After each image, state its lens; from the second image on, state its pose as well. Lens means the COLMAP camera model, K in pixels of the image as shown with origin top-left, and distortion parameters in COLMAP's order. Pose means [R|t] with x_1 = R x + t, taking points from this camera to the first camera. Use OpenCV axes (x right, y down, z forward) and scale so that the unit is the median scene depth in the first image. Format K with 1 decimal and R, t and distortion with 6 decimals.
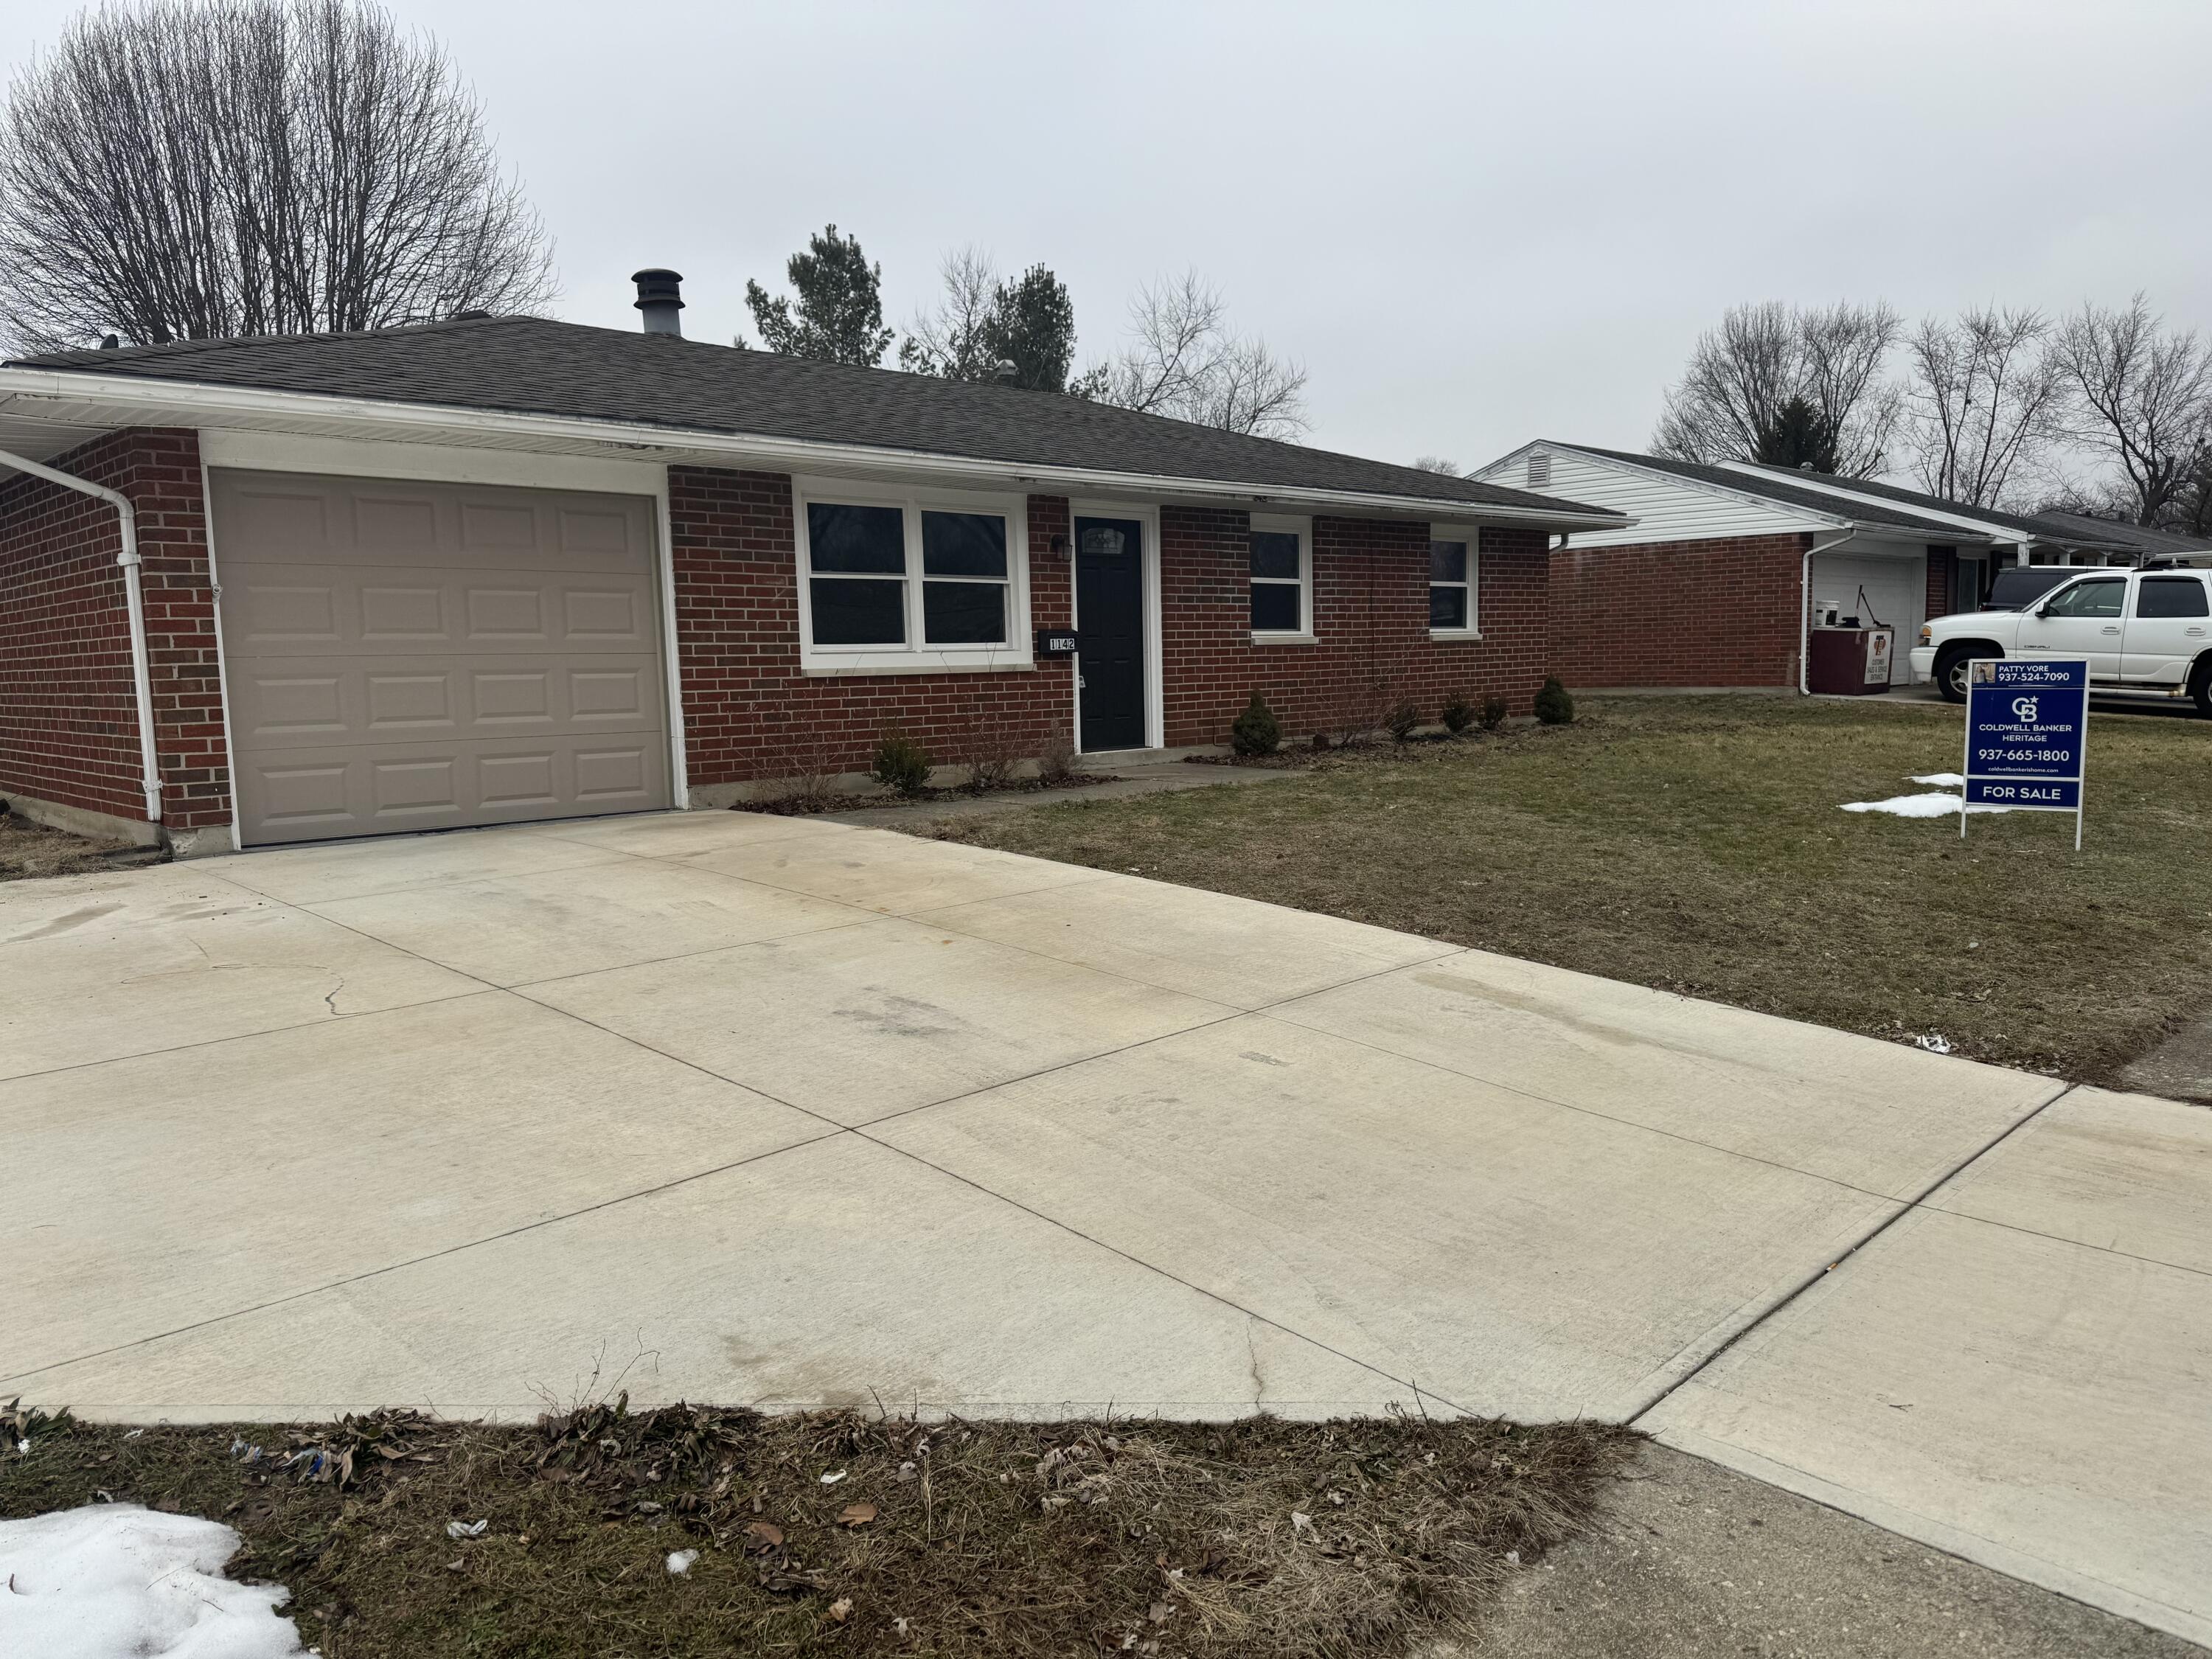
lens RADIAL K [[1560.4, 0, 1106.0], [0, 1560.4, 829.5], [0, 0, 1]] dist [0.068290, -0.063707]
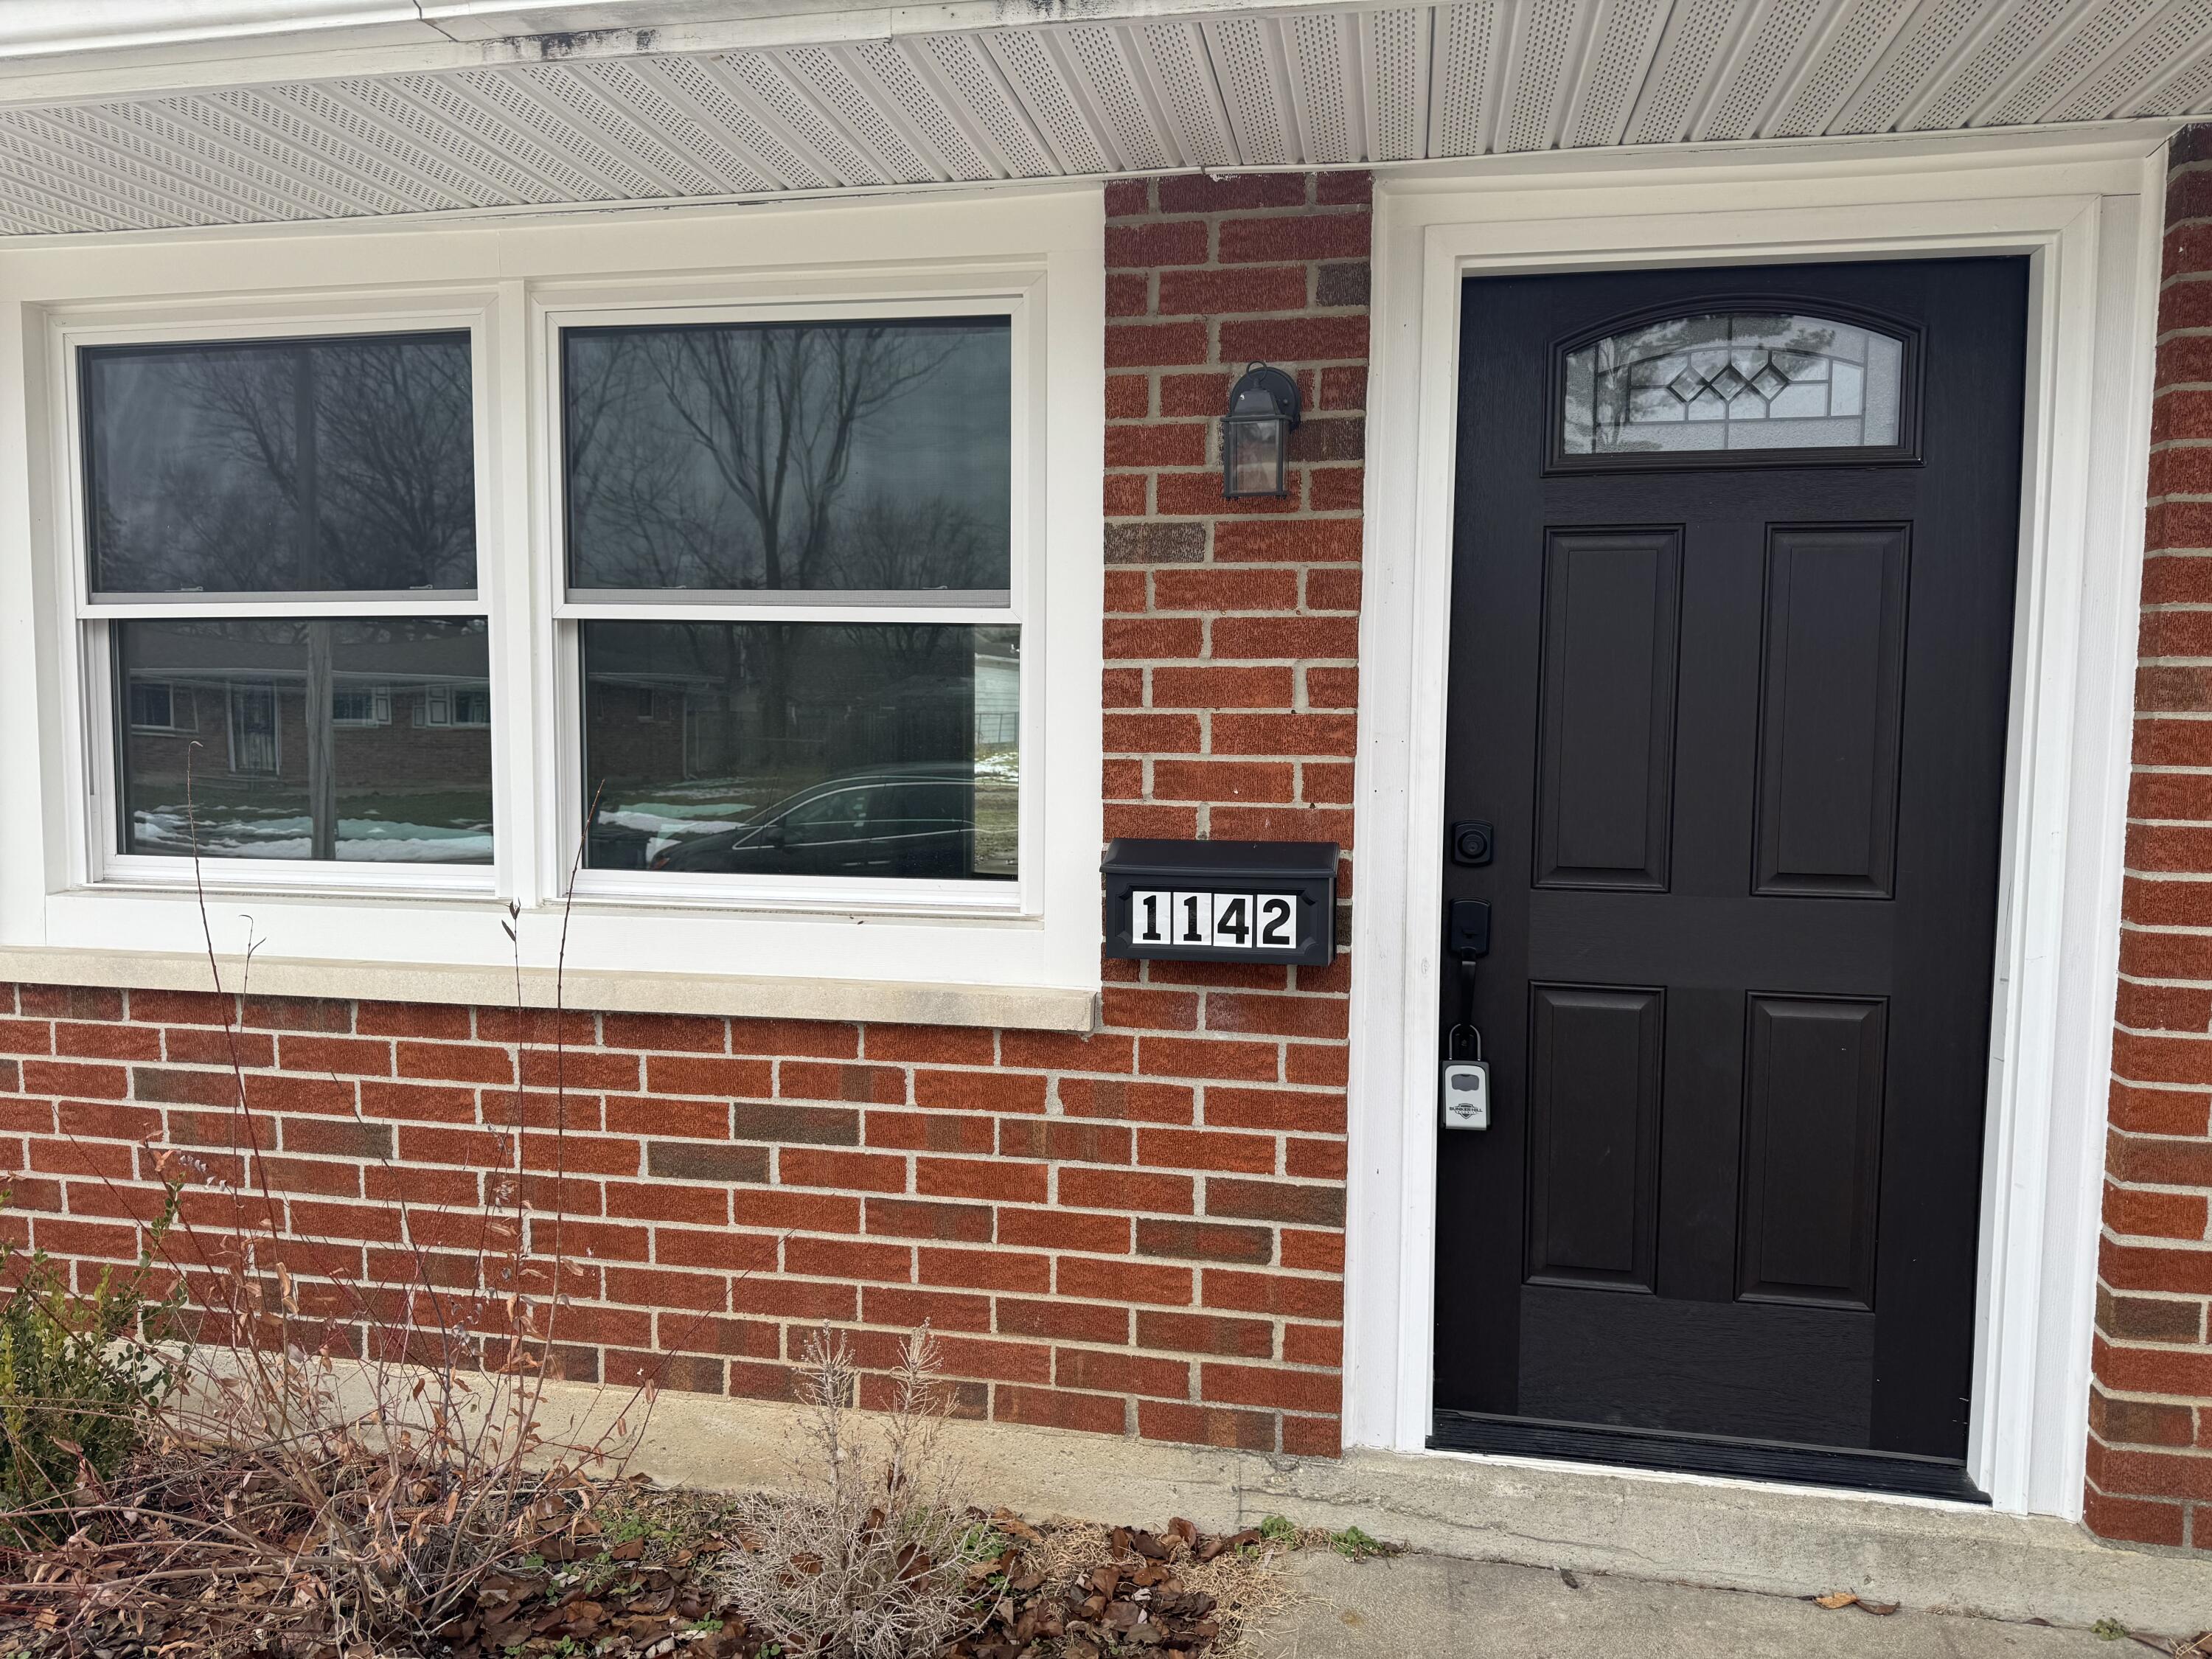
lens RADIAL K [[1560.4, 0, 1106.0], [0, 1560.4, 829.5], [0, 0, 1]] dist [0.068290, -0.063707]
pose [[0.555083, 0.094274, -0.826435, 0.128291], [-0.113103, 0.992883, 0.037294, -0.137575], [0.824070, 0.072771, 0.561795, 0.887027]]
